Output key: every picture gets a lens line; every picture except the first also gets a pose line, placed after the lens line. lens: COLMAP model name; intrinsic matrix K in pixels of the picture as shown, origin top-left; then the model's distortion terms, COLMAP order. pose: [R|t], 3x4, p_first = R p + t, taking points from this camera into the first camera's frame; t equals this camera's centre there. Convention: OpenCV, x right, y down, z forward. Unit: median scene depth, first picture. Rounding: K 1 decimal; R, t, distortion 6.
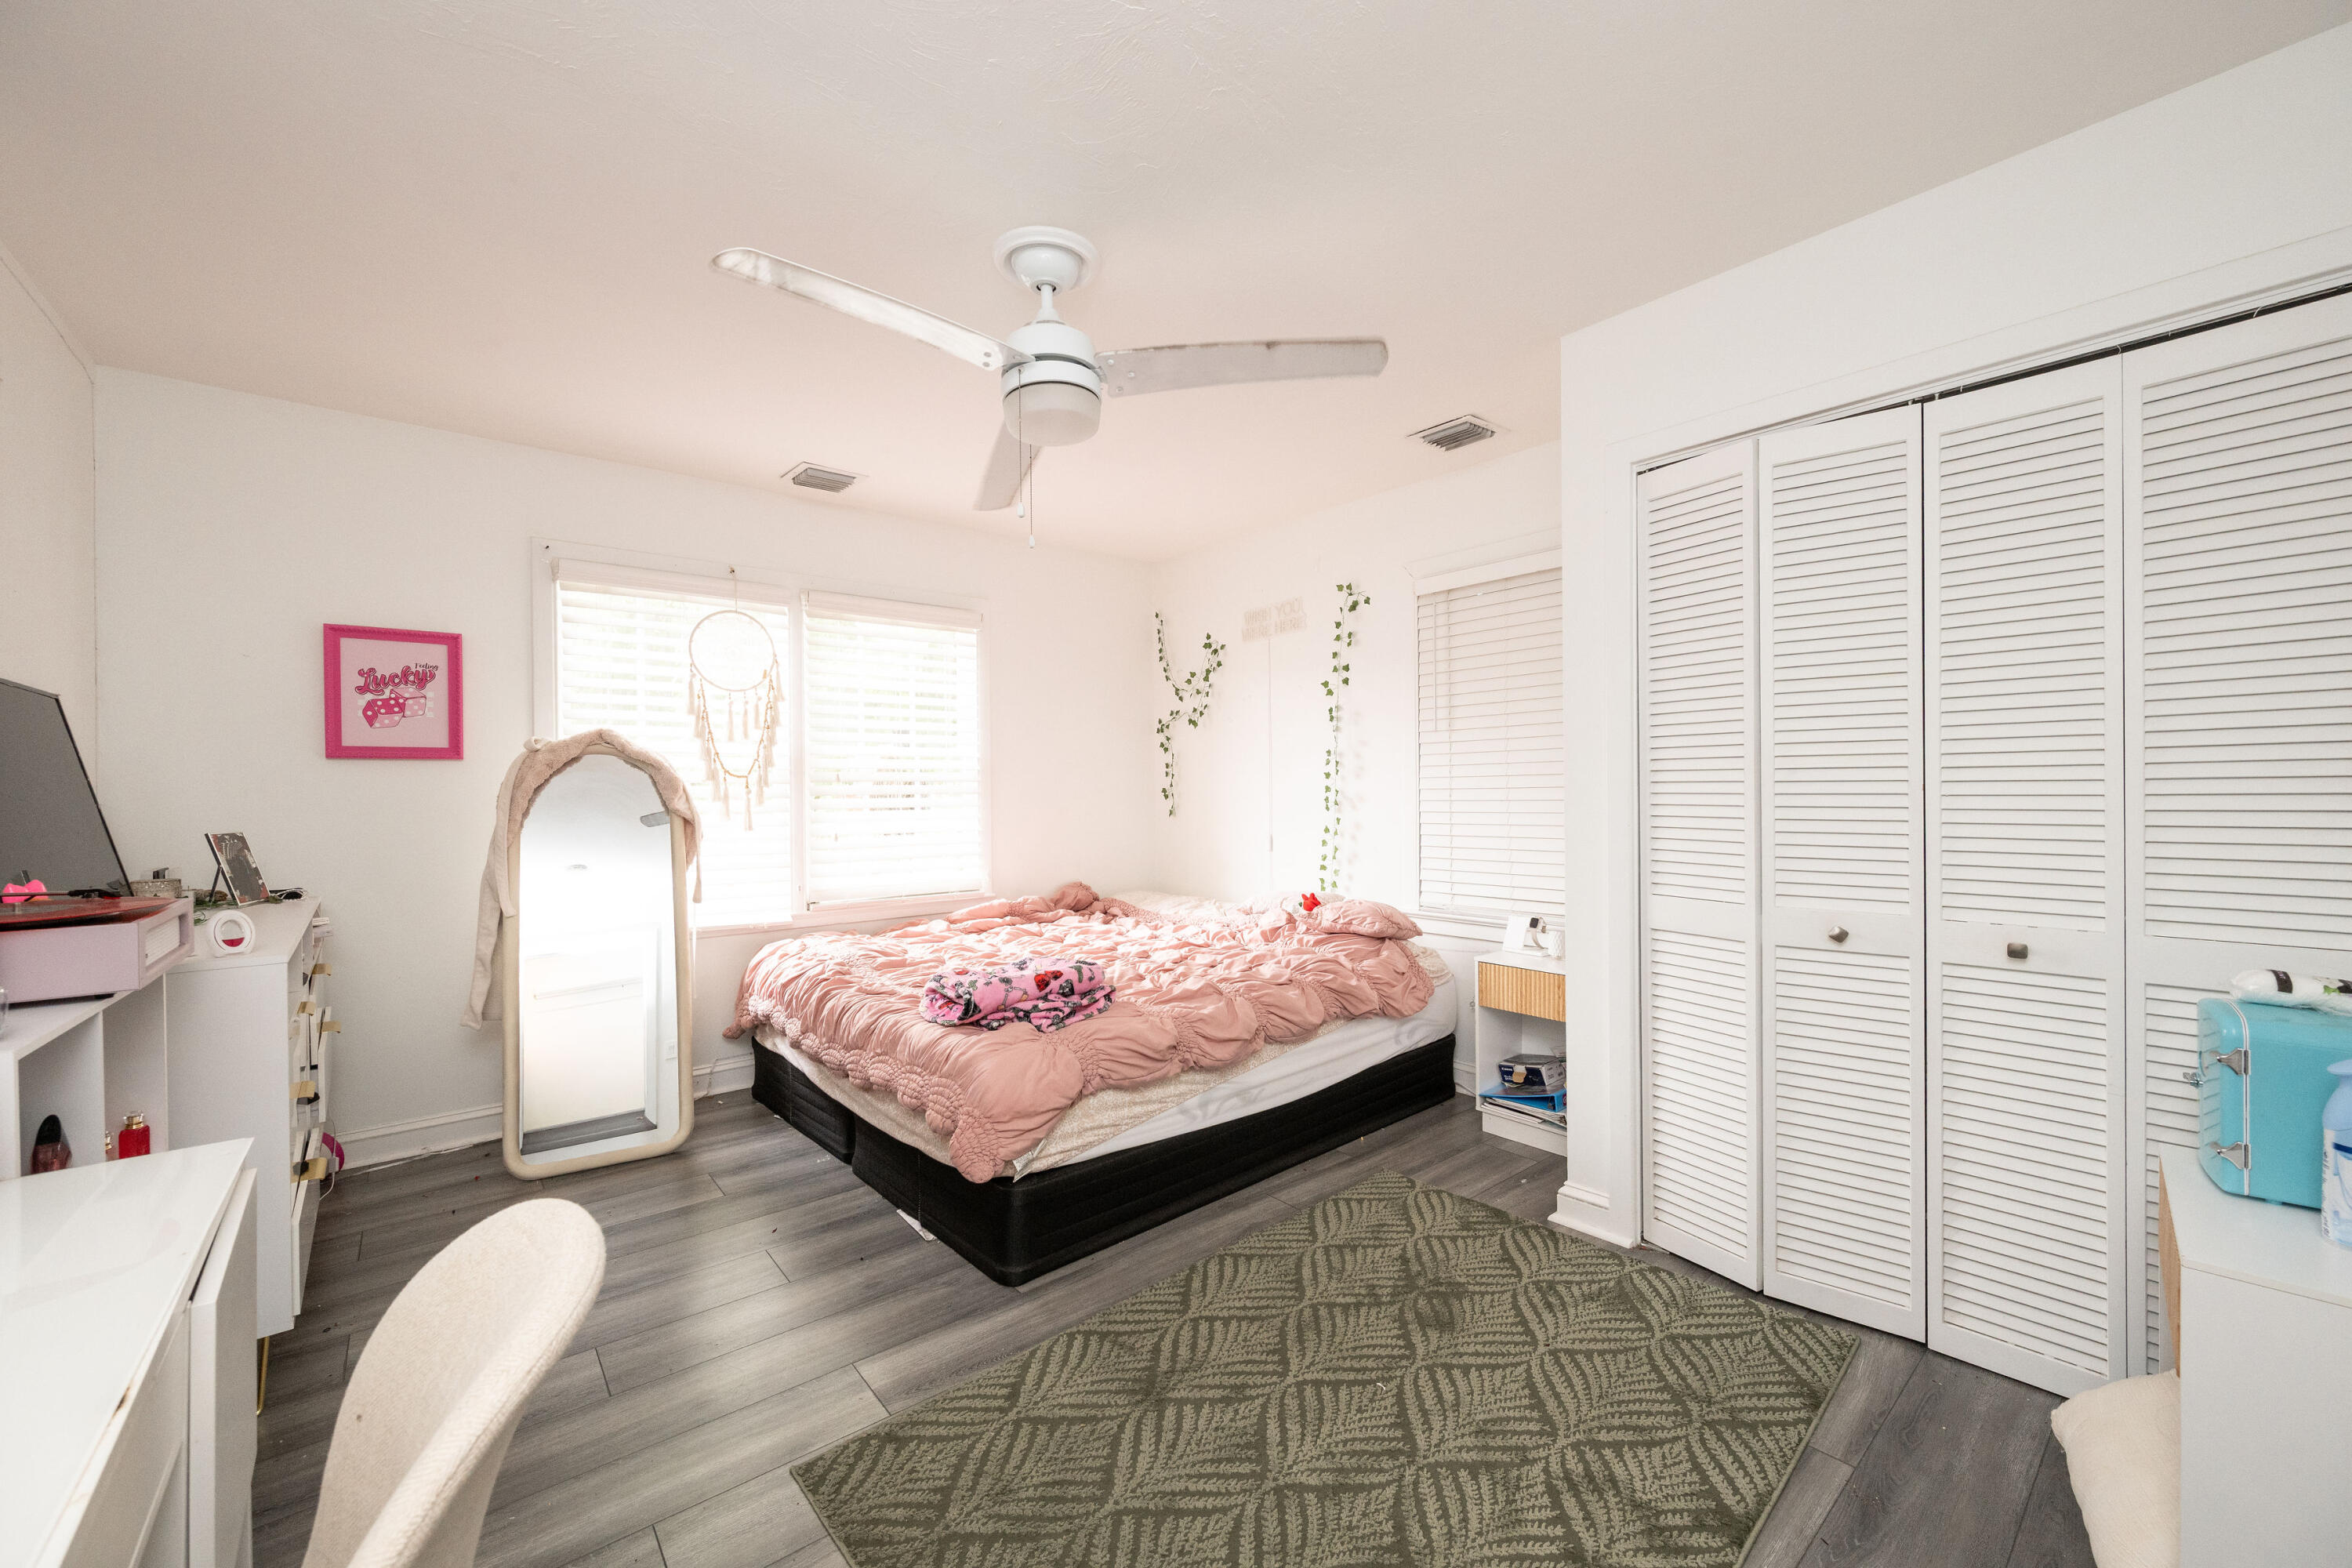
lens RADIAL K [[912.1, 0, 1182.2], [0, 912.1, 791.8], [0, 0, 1]] dist [-0.001905, -0.000014]
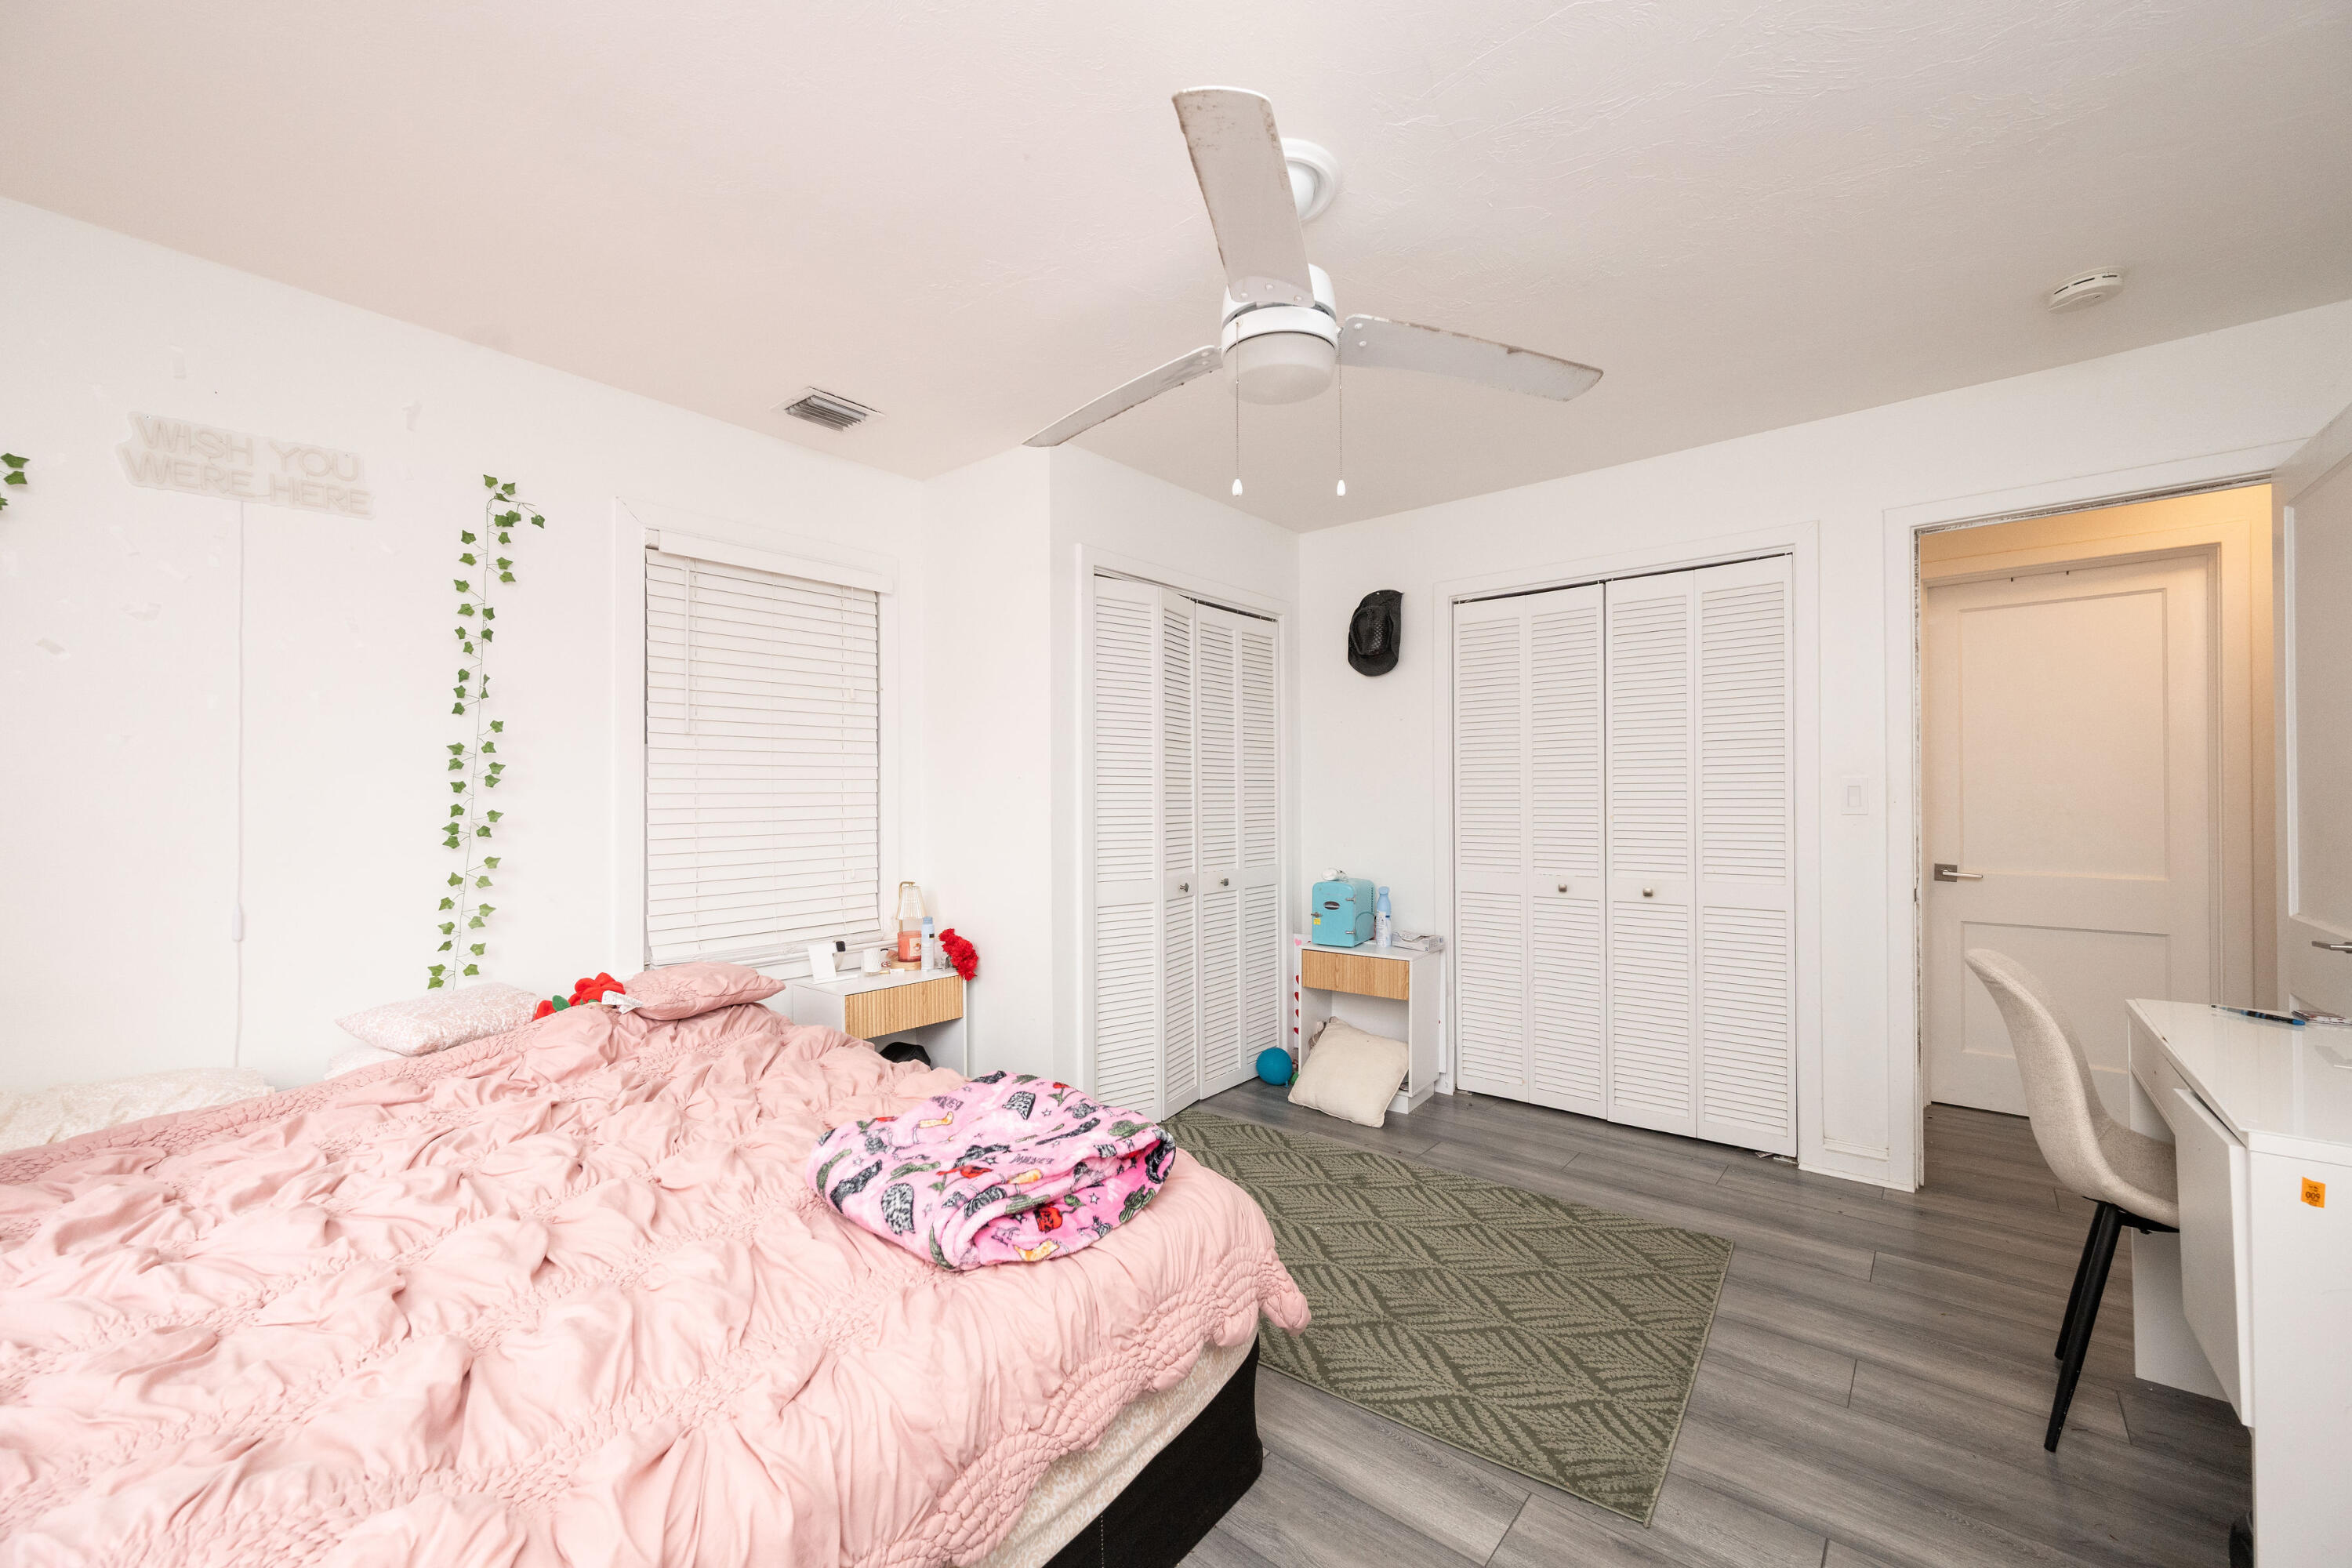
lens RADIAL K [[912.1, 0, 1182.2], [0, 912.1, 791.8], [0, 0, 1]] dist [-0.001905, -0.000014]
pose [[-0.184635, 0.008562, 0.982770, -0.511545], [0.004212, 0.999960, -0.007921, -0.008769], [-0.982798, 0.002677, -0.184664, 0.657361]]
